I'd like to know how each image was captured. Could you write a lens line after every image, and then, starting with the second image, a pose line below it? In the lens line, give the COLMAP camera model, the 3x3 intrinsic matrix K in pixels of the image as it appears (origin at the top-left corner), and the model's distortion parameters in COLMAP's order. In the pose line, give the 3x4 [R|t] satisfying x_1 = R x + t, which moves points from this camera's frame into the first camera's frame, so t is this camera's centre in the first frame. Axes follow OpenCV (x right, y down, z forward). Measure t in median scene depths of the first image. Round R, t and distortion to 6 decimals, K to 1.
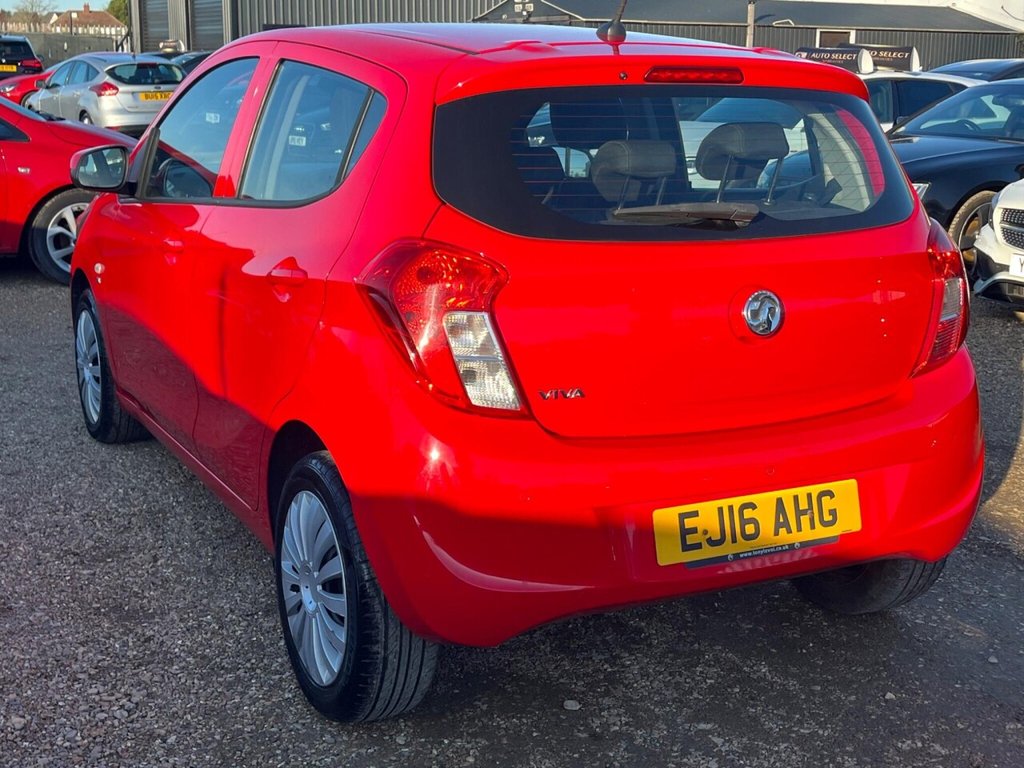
lens RADIAL K [[1404.2, 0, 517.2], [0, 1404.2, 377.6], [0, 0, 1]] dist [0.045683, 0.000000]
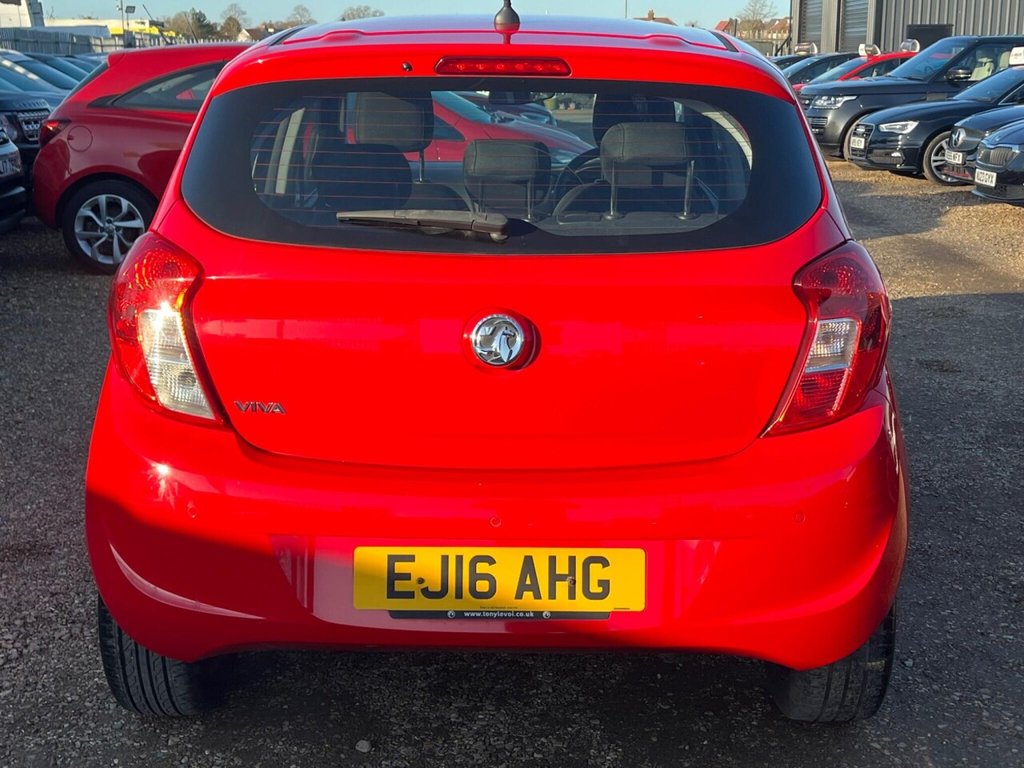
lens RADIAL K [[1404.2, 0, 515.6], [0, 1404.2, 382.8], [0, 0, 1]] dist [0.045683, 0.000000]
pose [[0.879988, 0.096503, -0.465090, 0.557931], [-0.096073, 0.995068, 0.024692, -0.039940], [0.465179, 0.022954, 0.884919, 0.227020]]
